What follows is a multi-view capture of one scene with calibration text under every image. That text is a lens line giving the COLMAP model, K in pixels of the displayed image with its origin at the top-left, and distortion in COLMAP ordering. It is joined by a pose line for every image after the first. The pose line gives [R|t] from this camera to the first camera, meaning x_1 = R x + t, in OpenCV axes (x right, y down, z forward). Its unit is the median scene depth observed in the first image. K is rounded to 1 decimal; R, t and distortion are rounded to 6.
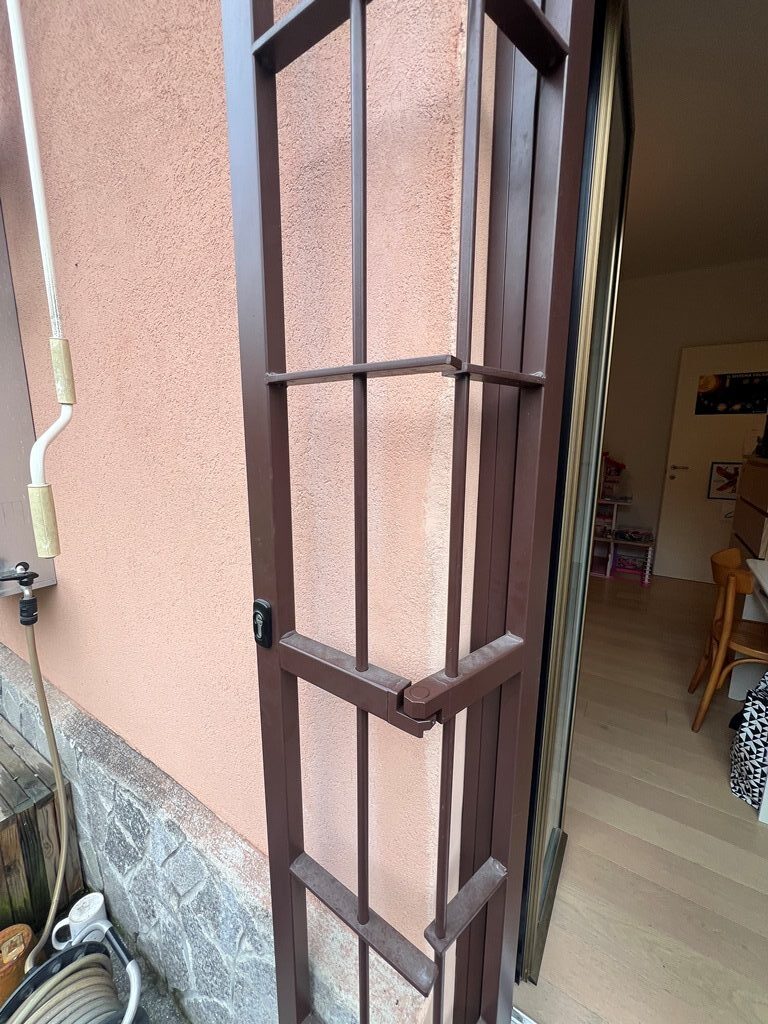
lens RADIAL K [[412.8, 0, 385.0], [0, 412.8, 512.5], [0, 0, 1]] dist [0.000397, -0.000024]
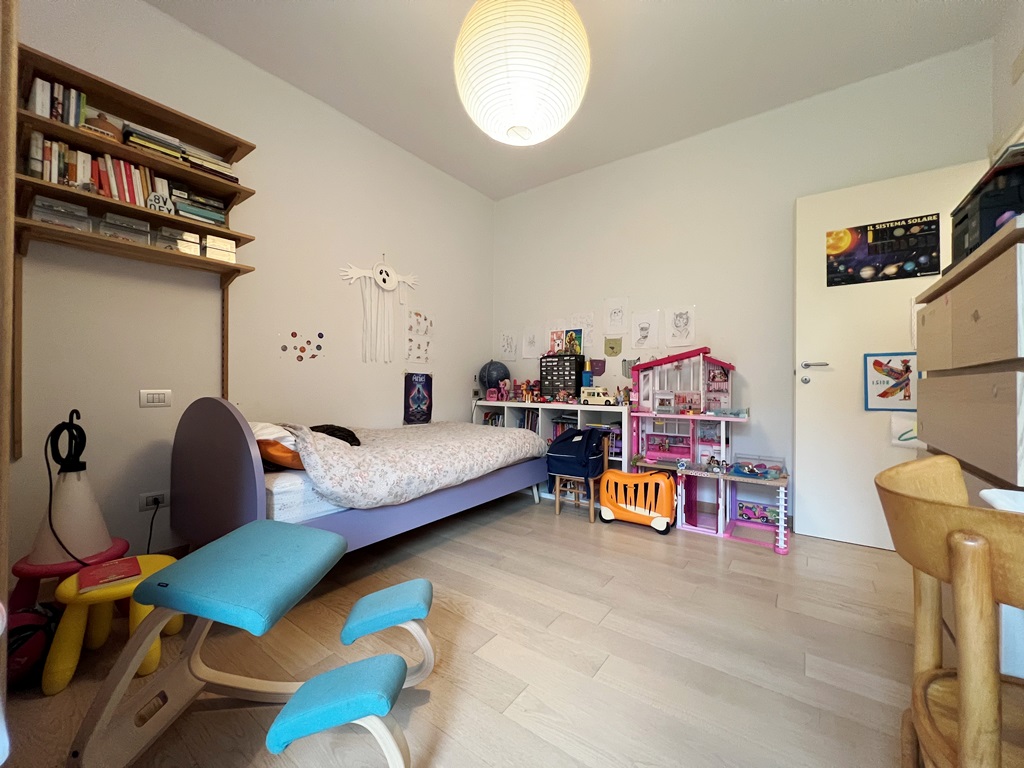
lens RADIAL K [[408.3, 0, 509.1], [0, 408.3, 383.1], [0, 0, 1]] dist [-0.000559, 0.000414]
pose [[0.997963, 0.003635, -0.063689, 0.272676], [-0.015679, 0.981728, -0.189643, 0.054064], [0.061836, 0.190256, 0.979785, 0.340942]]
